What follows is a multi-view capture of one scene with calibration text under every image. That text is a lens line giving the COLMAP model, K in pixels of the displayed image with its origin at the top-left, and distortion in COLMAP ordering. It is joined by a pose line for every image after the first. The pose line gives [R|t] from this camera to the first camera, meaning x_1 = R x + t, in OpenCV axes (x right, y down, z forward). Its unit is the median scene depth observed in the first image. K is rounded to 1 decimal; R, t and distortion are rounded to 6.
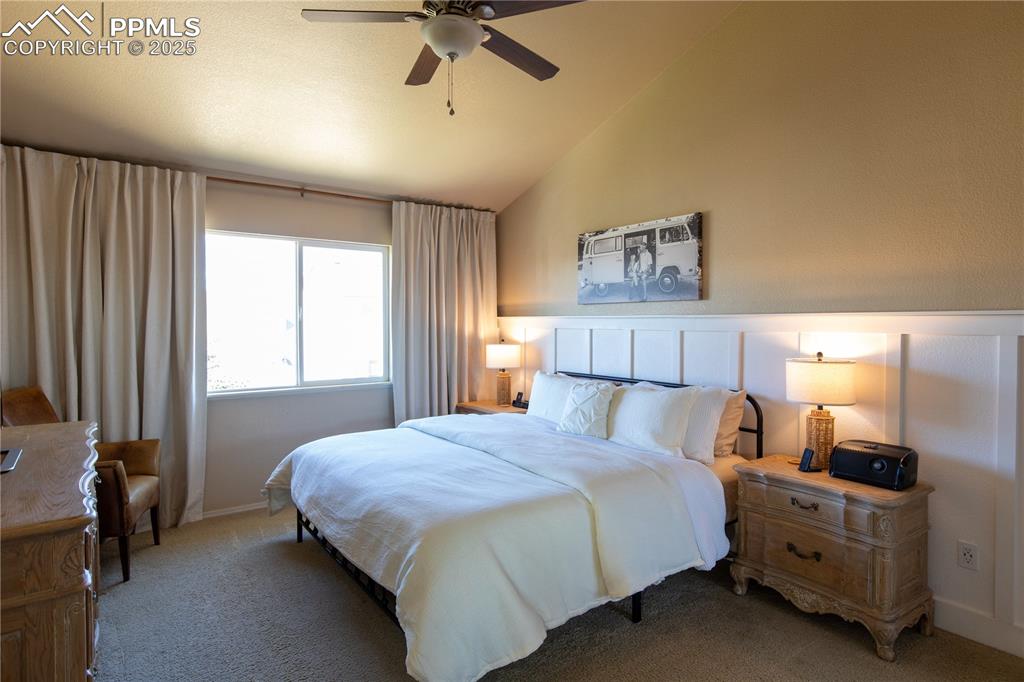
lens RADIAL K [[574.8, 0, 512.0], [0, 574.8, 341.0], [0, 0, 1]] dist [0.004284, 0.000127]
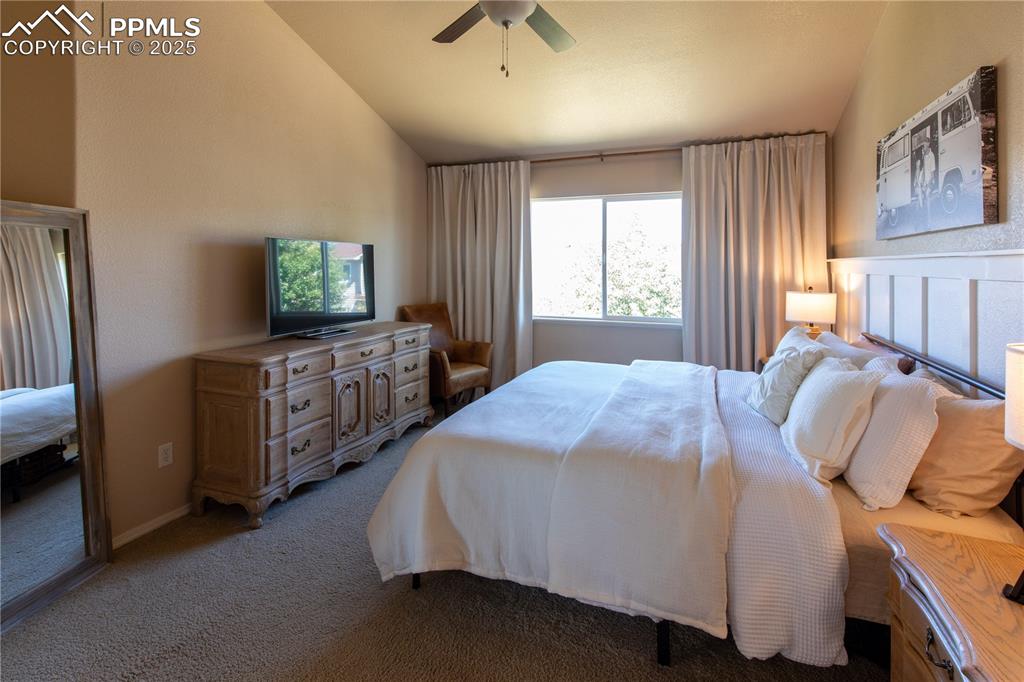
lens RADIAL K [[494.1, 0, 509.7], [0, 494.1, 272.5], [0, 0, 1]] dist [0.000330, -0.000835]
pose [[0.514682, 0.010906, -0.857312, 0.458047], [-0.030962, 0.999503, -0.005873, -0.007190], [0.856822, 0.029567, 0.514764, 0.336197]]
